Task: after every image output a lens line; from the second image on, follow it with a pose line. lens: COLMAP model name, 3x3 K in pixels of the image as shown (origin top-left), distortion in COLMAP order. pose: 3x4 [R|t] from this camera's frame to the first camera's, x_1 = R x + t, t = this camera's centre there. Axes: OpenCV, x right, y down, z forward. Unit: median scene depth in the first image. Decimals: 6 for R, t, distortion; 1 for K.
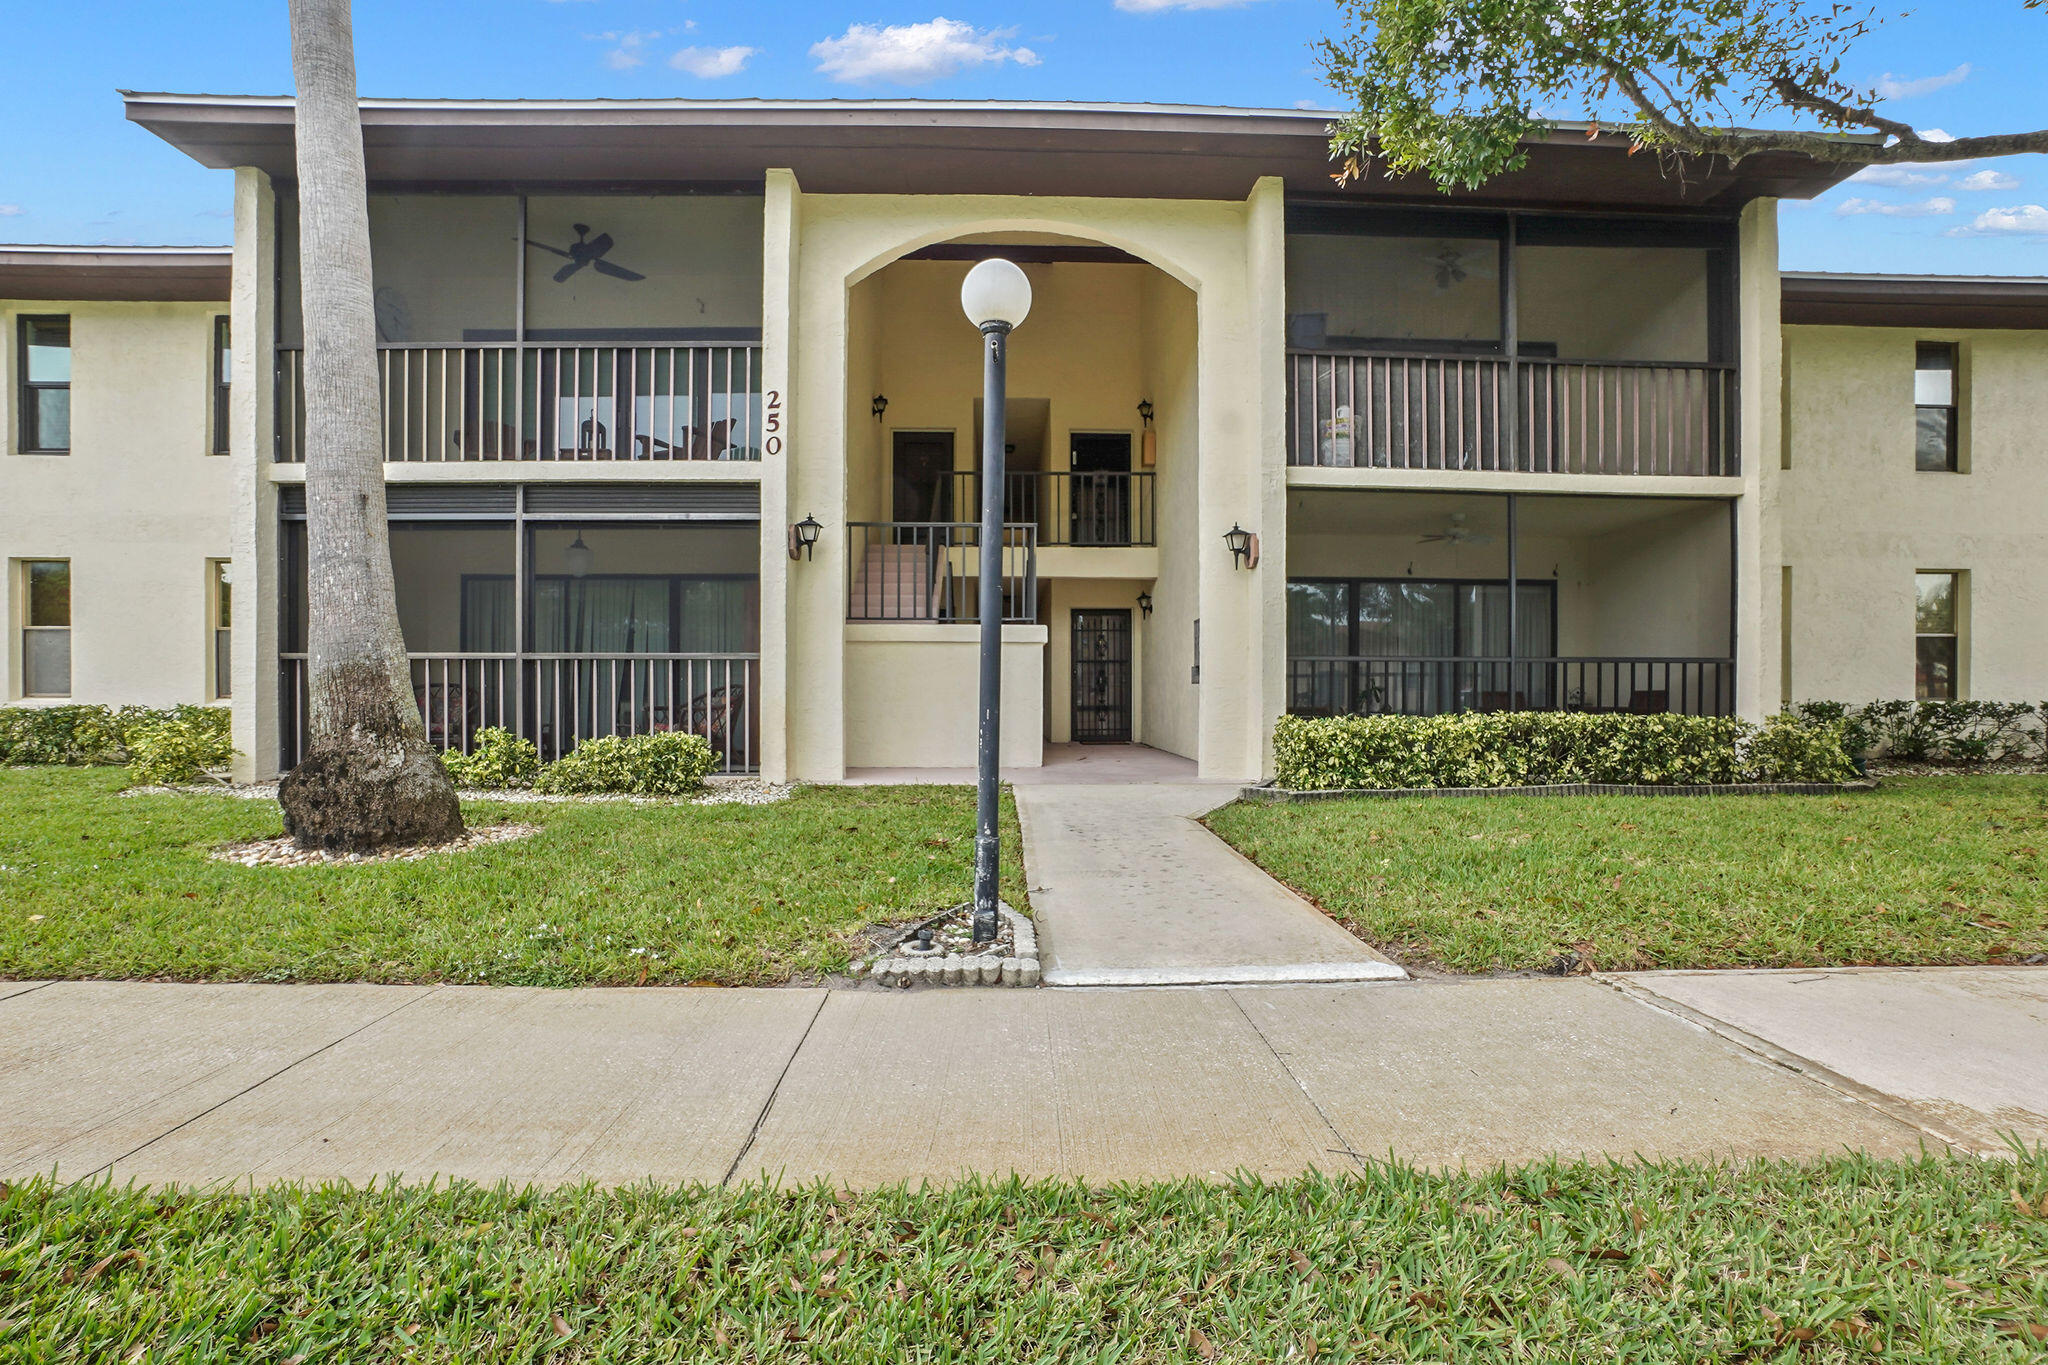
lens RADIAL K [[908.6, 0, 1015.6], [0, 908.6, 700.9], [0, 0, 1]] dist [-0.060213, 0.021014]
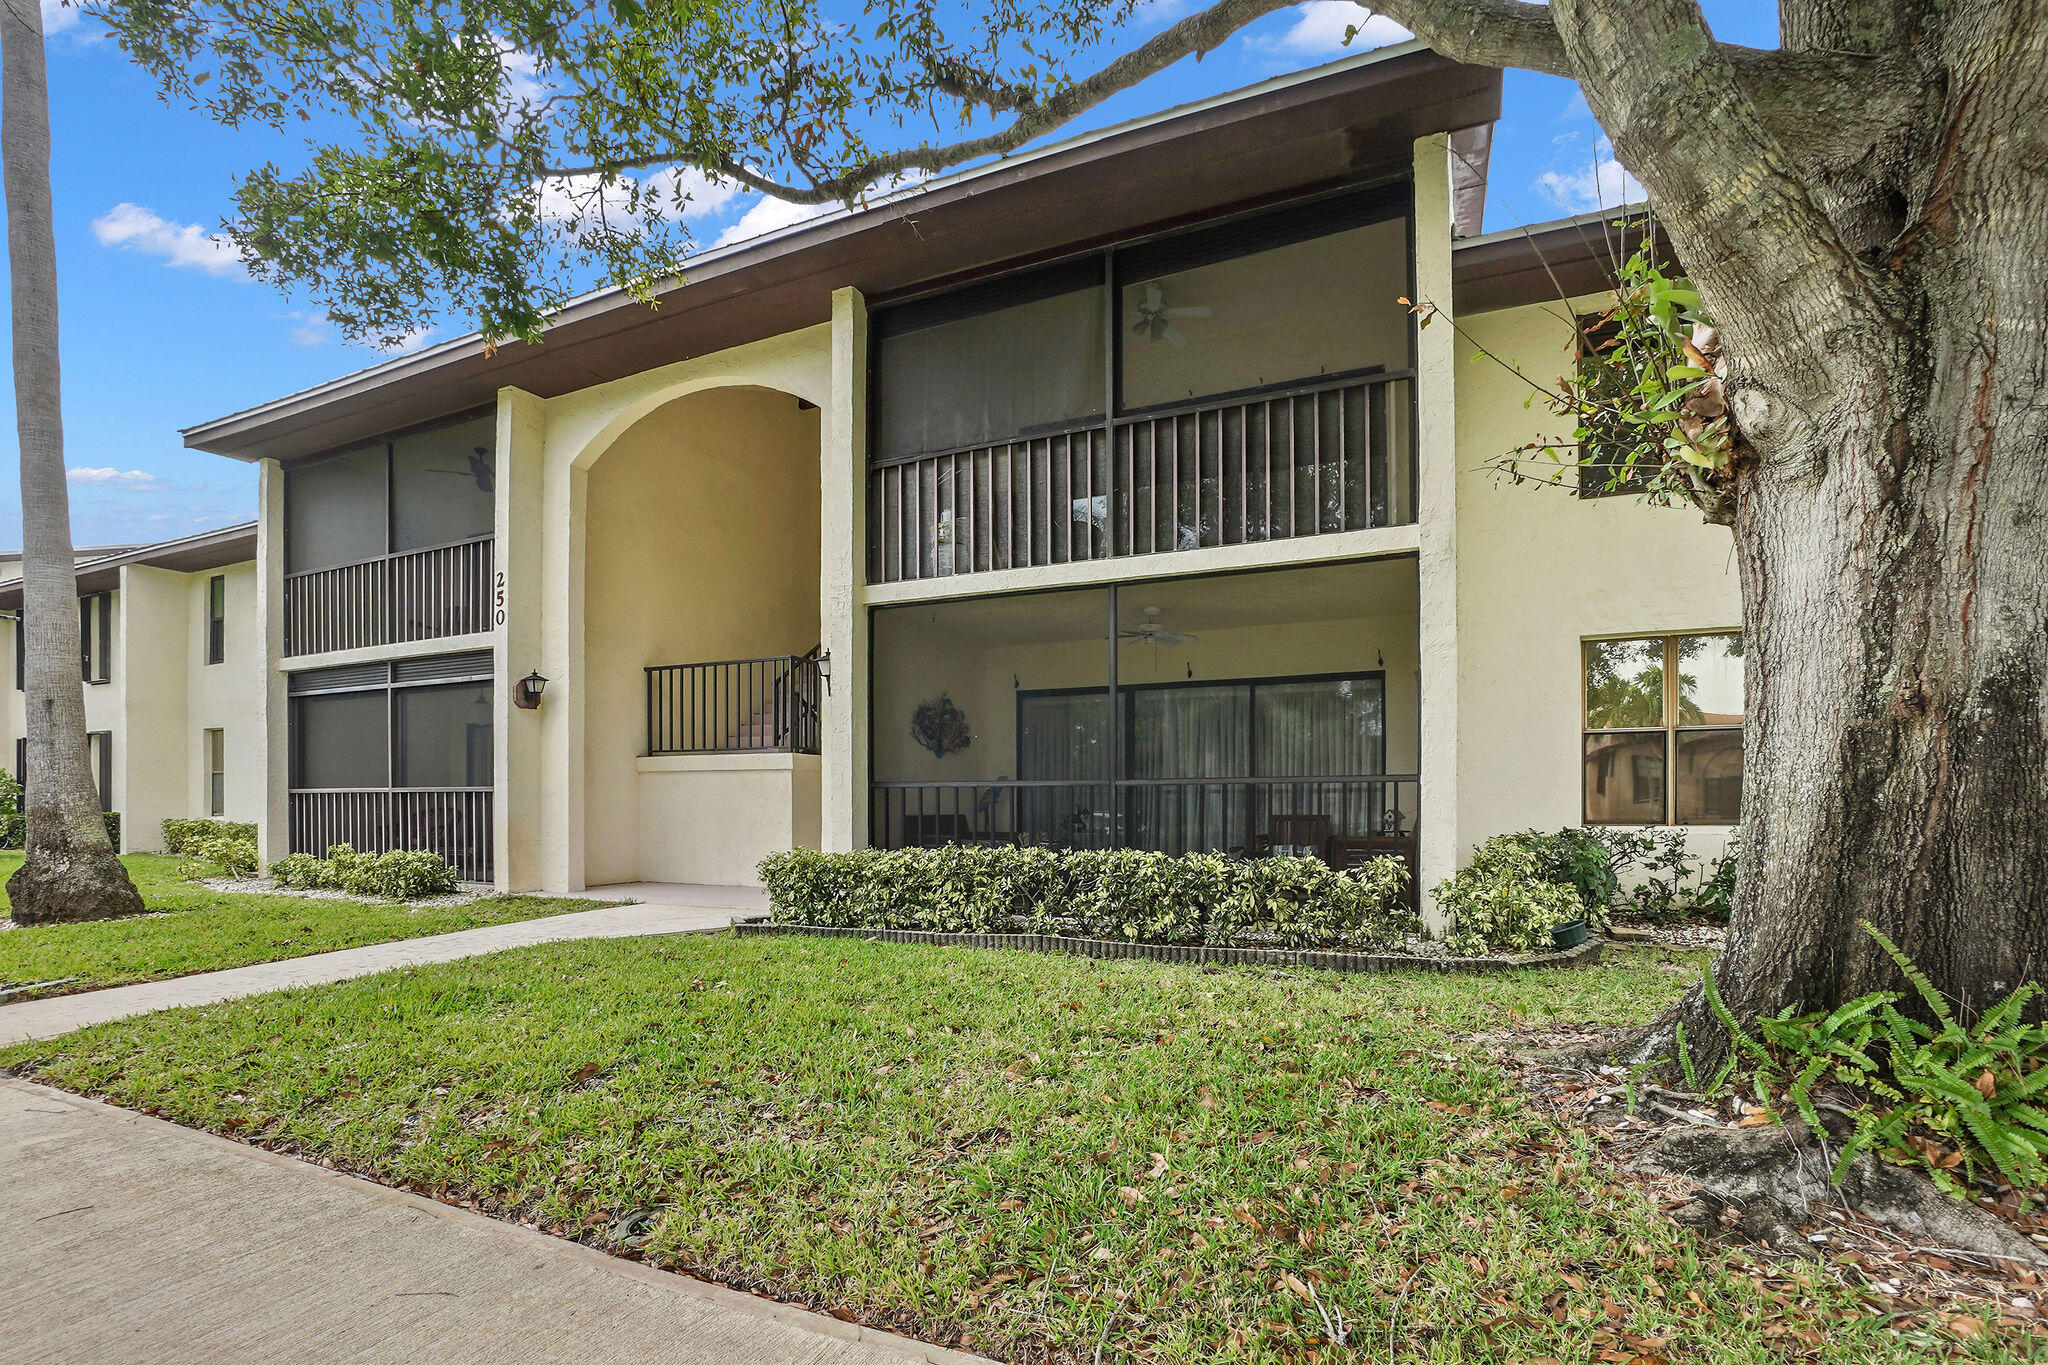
lens RADIAL K [[930.6, 0, 1022.0], [0, 930.6, 802.6], [0, 0, 1]] dist [-0.020189, 0.000074]
pose [[0.897252, -0.004678, -0.441493, 0.899329], [0.001589, 0.999972, -0.007366, -0.020119], [0.441515, 0.005908, 0.897234, 0.180883]]
